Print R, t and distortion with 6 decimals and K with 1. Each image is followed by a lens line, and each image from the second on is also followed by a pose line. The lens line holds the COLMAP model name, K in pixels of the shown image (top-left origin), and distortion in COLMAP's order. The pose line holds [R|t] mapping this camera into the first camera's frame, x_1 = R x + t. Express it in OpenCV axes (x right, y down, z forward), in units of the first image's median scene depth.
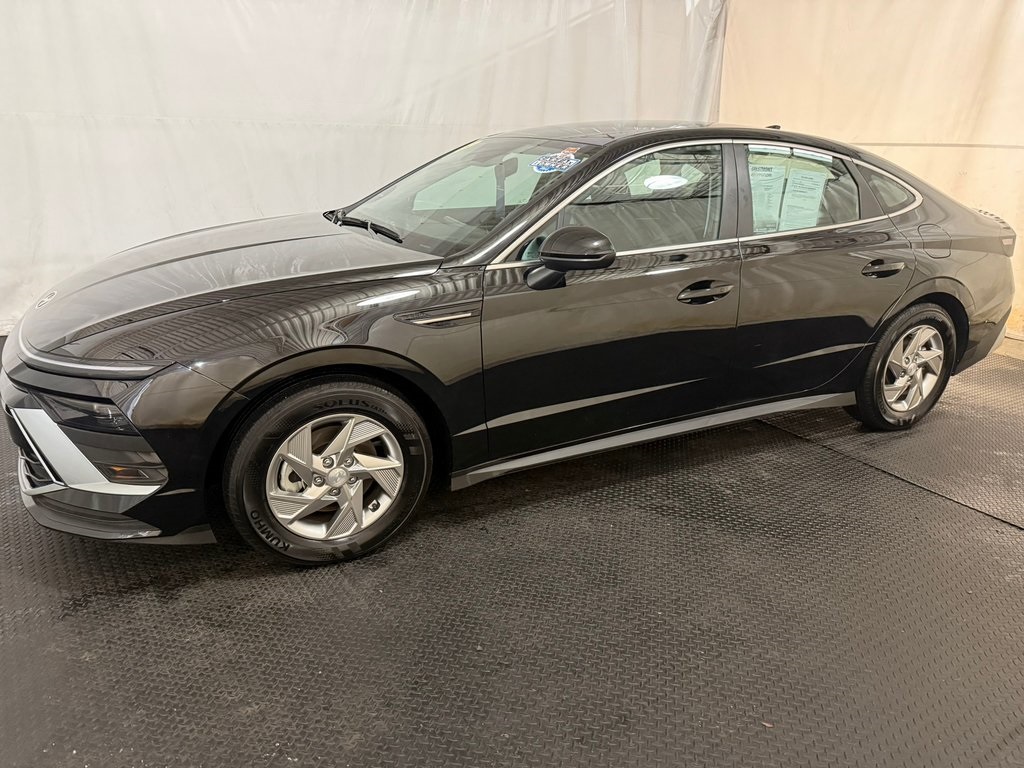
lens RADIAL K [[696.1, 0, 512.0], [0, 696.1, 384.0], [0, 0, 1]] dist [-0.000581, -0.007108]
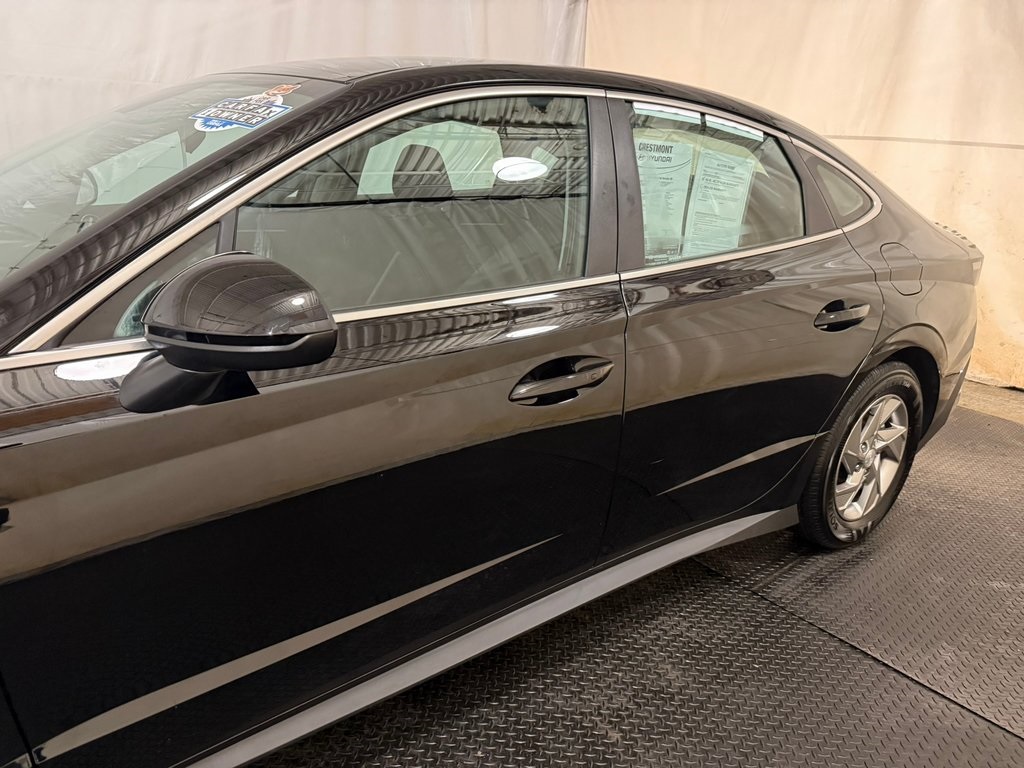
lens RADIAL K [[700.5, 0, 512.0], [0, 700.5, 384.0], [0, 0, 1]] dist [0.066051, -0.063886]
pose [[0.983688, -0.025092, 0.178126, 0.133931], [0.025074, 0.999683, 0.002353, -0.118832], [-0.178129, 0.002152, 0.984005, 0.447153]]
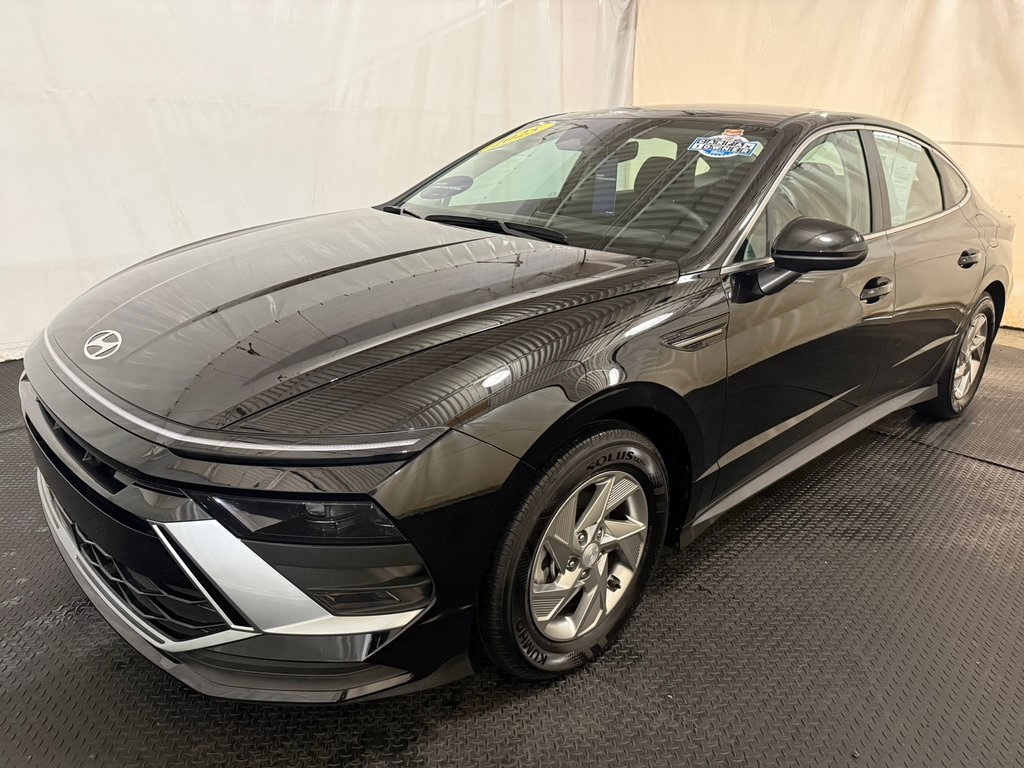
lens RADIAL K [[704.5, 0, 512.0], [0, 704.5, 384.0], [0, 0, 1]] dist [-0.011245, -0.002180]
pose [[0.963431, -0.075231, 0.257179, -0.386496], [0.074778, 0.997133, 0.011555, -0.050038], [-0.257311, 0.008099, 0.966295, 0.208281]]
